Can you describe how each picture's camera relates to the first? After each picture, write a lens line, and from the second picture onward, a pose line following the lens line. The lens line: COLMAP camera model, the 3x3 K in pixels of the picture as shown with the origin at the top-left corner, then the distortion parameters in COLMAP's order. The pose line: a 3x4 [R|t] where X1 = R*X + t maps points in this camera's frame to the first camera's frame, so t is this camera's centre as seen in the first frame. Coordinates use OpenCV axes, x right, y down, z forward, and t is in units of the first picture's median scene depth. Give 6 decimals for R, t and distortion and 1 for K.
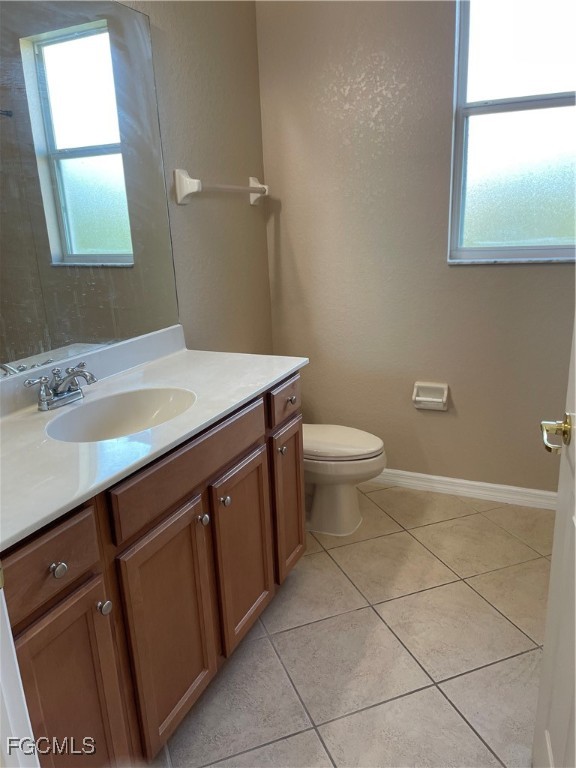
lens RADIAL K [[580.2, 0, 287.5], [0, 580.2, 386.4], [0, 0, 1]] dist [0.070175, -0.081267]
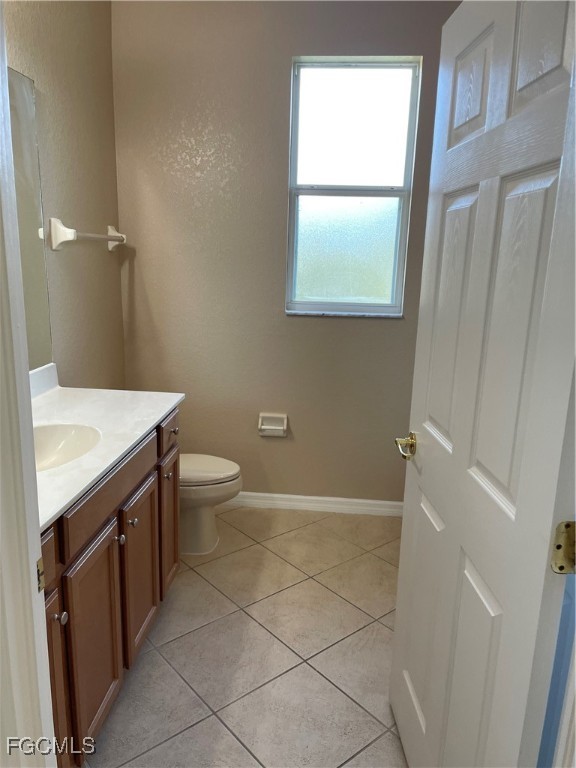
lens RADIAL K [[580.2, 0, 287.3], [0, 580.2, 383.8], [0, 0, 1]] dist [0.070175, -0.081267]
pose [[0.939812, -0.004962, 0.341656, -0.153462], [0.025256, 0.998168, -0.054977, -0.001183], [-0.340757, 0.060297, 0.938216, -0.127688]]
